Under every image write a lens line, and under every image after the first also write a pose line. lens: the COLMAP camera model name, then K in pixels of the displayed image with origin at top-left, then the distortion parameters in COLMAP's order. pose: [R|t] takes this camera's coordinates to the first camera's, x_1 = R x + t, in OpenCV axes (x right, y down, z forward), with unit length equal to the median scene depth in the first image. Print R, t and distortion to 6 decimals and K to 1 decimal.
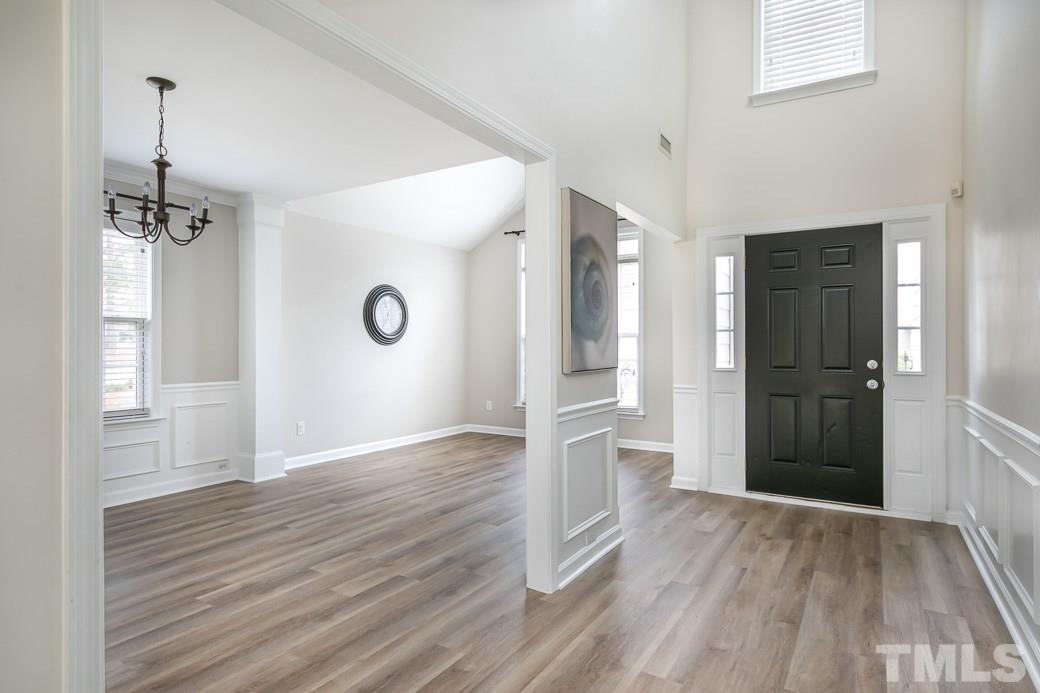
lens RADIAL K [[578.4, 0, 521.0], [0, 578.4, 347.0], [0, 0, 1]] dist [0.000595, 0.000126]
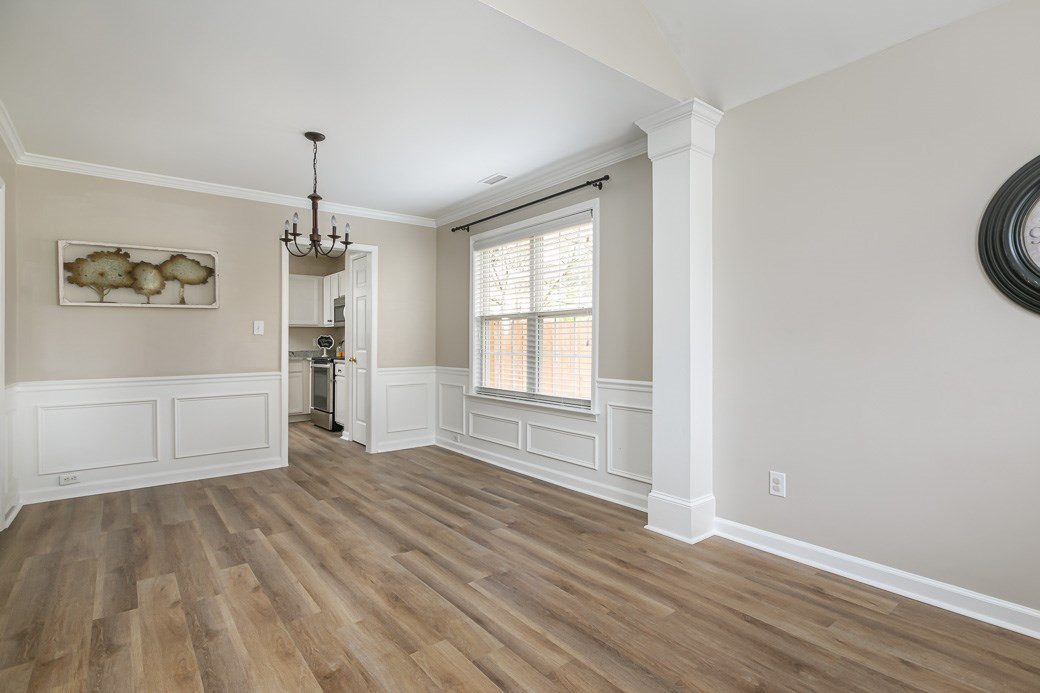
lens RADIAL K [[505.6, 0, 520.9], [0, 505.6, 346.1], [0, 0, 1]] dist [0.003697, -0.003120]
pose [[-0.347698, 0.005633, -0.937590, 0.278630], [0.004643, 0.999980, 0.004286, 0.015338], [0.937595, -0.002863, -0.347718, 1.775454]]
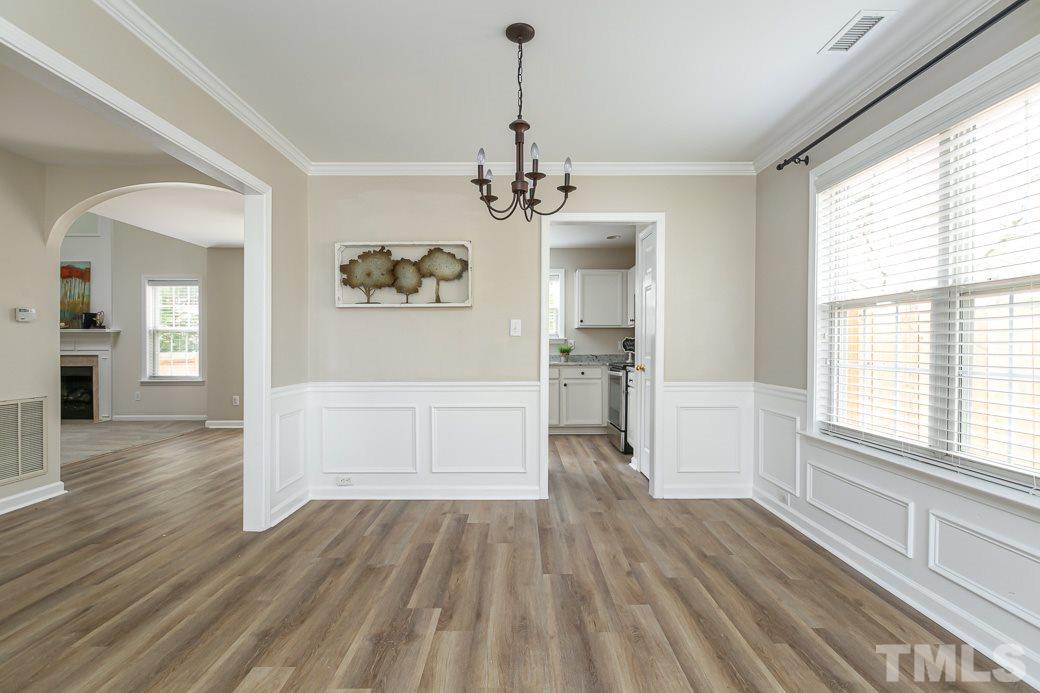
lens RADIAL K [[505.6, 0, 520.4], [0, 505.6, 347.0], [0, 0, 1]] dist [0.003697, -0.003120]
pose [[-0.851400, -0.002792, -0.524509, -0.220176], [-0.002859, 0.999996, -0.000682, 0.011672], [0.524509, 0.000919, -0.851405, 1.591630]]
